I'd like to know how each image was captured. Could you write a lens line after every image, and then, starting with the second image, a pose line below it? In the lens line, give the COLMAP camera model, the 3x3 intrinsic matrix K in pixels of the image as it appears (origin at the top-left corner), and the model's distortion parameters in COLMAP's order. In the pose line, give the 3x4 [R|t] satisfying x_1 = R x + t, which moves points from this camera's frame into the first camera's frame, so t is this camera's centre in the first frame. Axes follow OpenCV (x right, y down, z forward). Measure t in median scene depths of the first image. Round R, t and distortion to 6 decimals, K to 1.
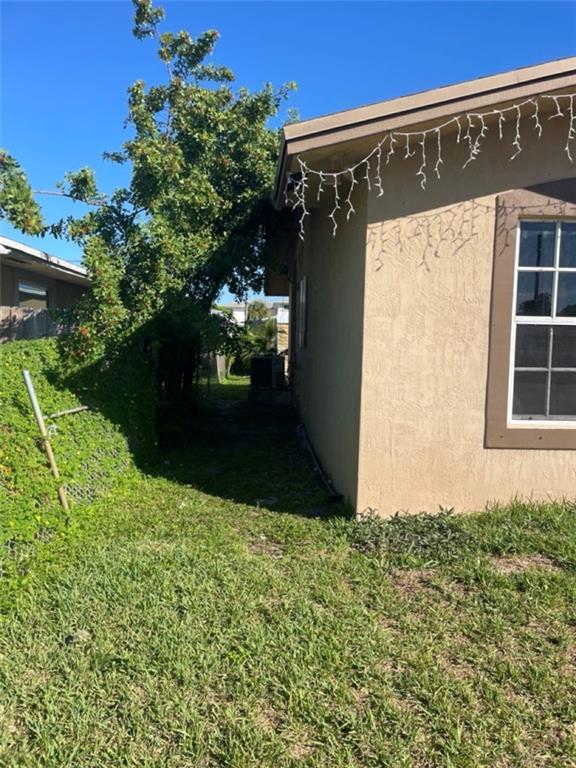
lens RADIAL K [[567.9, 0, 288.9], [0, 567.9, 385.4], [0, 0, 1]] dist [0.103276, -0.112468]
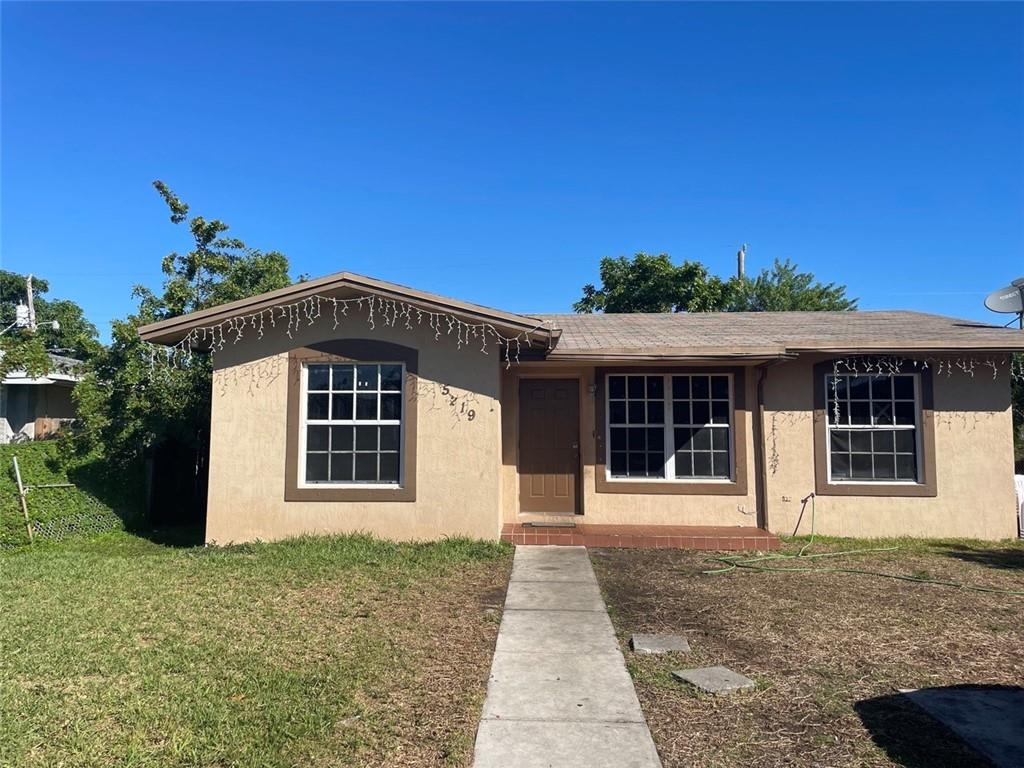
lens RADIAL K [[775.2, 0, 496.4], [0, 775.2, 381.9], [0, 0, 1]] dist [0.107507, -0.125011]
pose [[0.992991, -0.024708, -0.115582, 1.211724], [0.005629, 0.986681, -0.162568, 0.141089], [0.118059, 0.160778, 0.979904, -1.165657]]
